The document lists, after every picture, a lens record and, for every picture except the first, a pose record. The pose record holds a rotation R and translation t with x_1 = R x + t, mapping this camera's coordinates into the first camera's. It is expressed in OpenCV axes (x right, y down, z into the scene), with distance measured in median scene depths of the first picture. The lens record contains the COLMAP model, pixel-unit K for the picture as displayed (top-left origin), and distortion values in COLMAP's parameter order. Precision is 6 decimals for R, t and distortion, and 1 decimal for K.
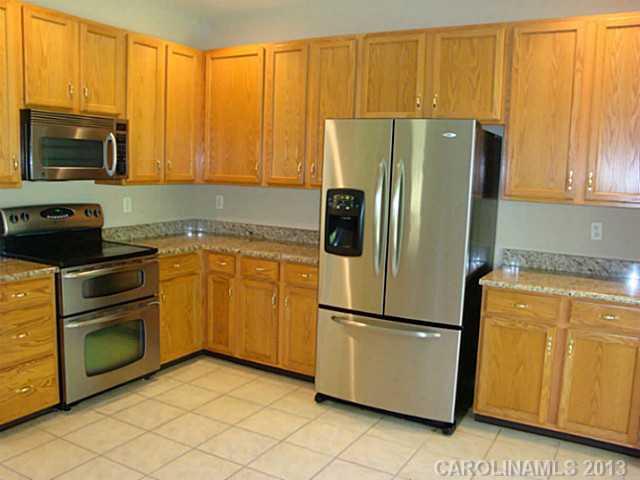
lens RADIAL K [[574.8, 0, 320.0], [0, 574.8, 240.0], [0, 0, 1]] dist [-0.170954, 0.171800]
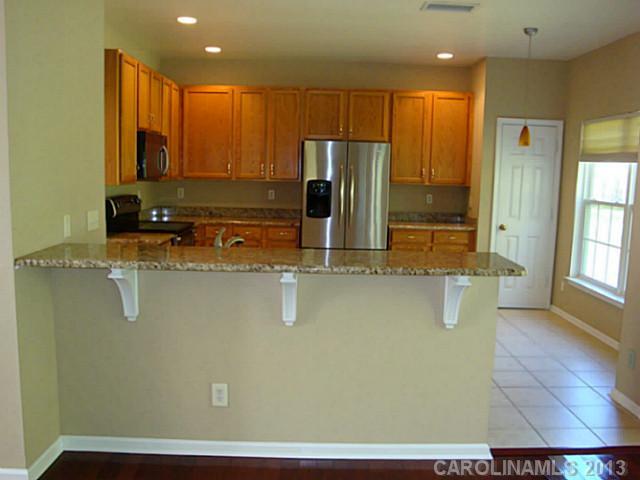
lens RADIAL K [[574.8, 0, 320.0], [0, 574.8, 240.0], [0, 0, 1]] dist [-0.170954, 0.171800]
pose [[0.866623, -0.072456, 0.493675, -0.779974], [0.066023, 0.997352, 0.030479, 0.038811], [-0.494576, 0.006180, 0.869112, -0.505900]]
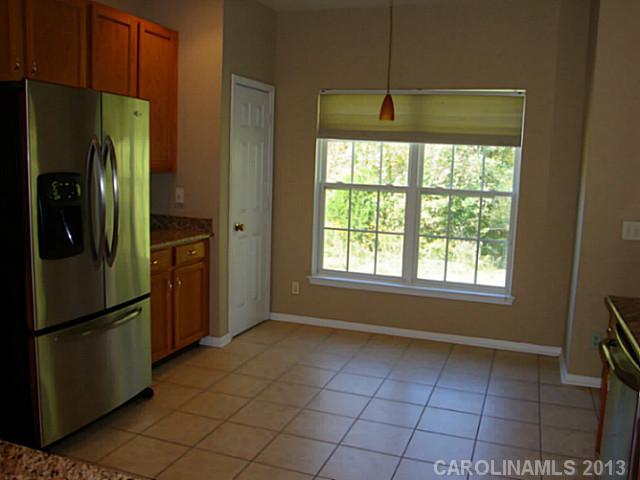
lens RADIAL K [[574.8, 0, 320.0], [0, 574.8, 240.0], [0, 0, 1]] dist [-0.170954, 0.171800]
pose [[-0.163519, -0.180096, 0.969962, -0.715572], [0.082257, 0.977283, 0.195323, -0.113276], [-0.983105, 0.111725, -0.144990, 0.708137]]
